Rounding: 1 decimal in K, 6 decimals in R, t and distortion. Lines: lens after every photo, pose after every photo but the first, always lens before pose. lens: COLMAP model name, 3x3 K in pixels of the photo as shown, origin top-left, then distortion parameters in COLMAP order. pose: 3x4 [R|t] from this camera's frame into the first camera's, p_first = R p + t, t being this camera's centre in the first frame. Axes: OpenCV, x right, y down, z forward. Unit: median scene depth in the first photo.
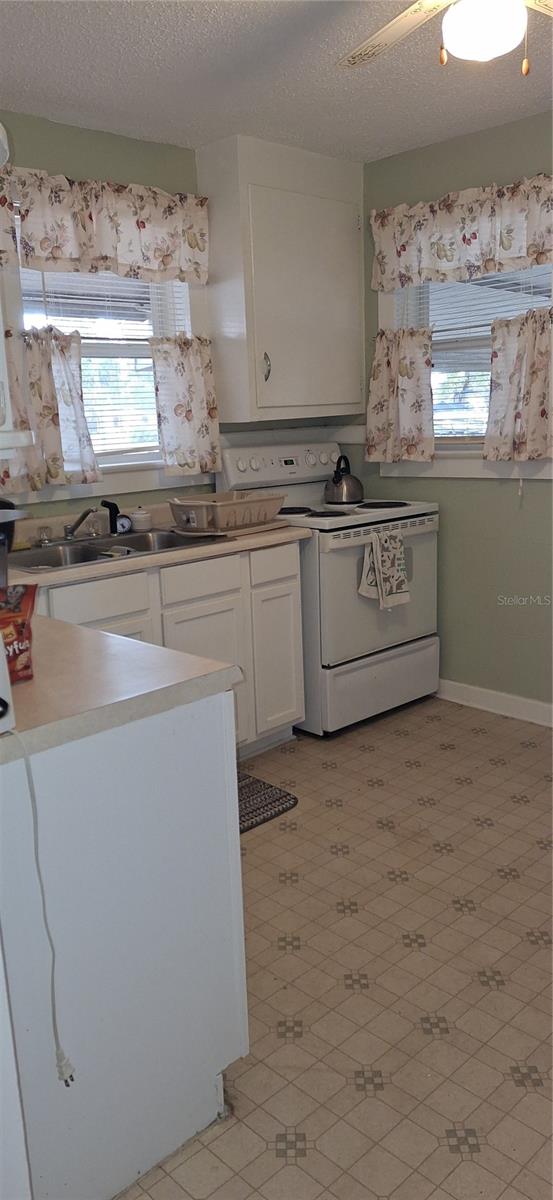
lens RADIAL K [[897.4, 0, 270.7], [0, 897.4, 601.2], [0, 0, 1]] dist [0.044794, -0.003143]
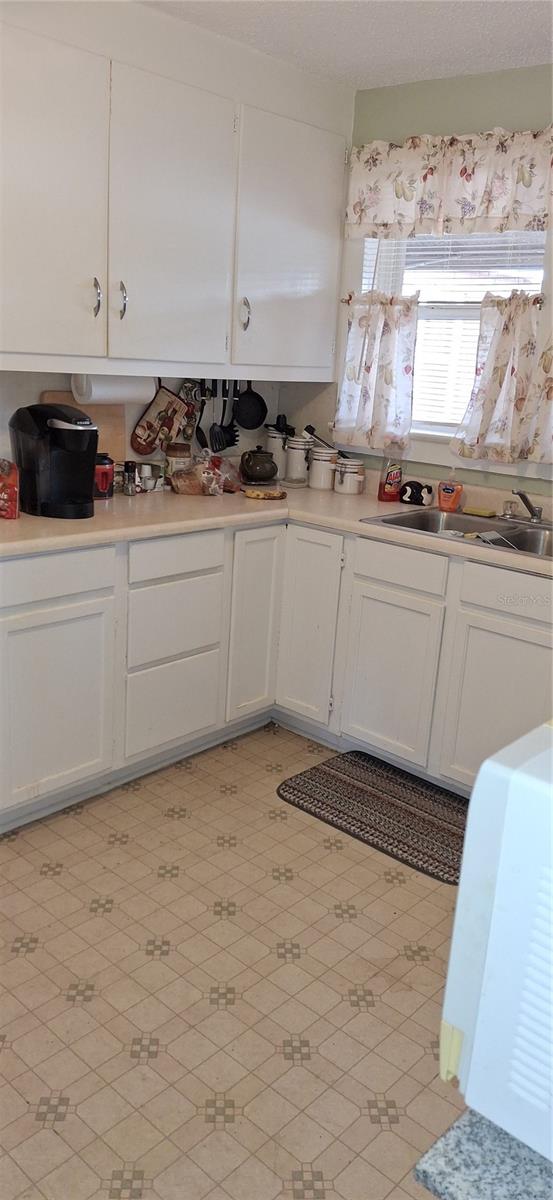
lens RADIAL K [[897.4, 0, 271.9], [0, 897.4, 599.4], [0, 0, 1]] dist [0.044794, -0.003143]
pose [[0.060713, 0.319496, -0.945641, 0.835039], [-0.290278, 0.912093, 0.289525, -0.231346], [0.955014, 0.256921, 0.148119, 0.785406]]
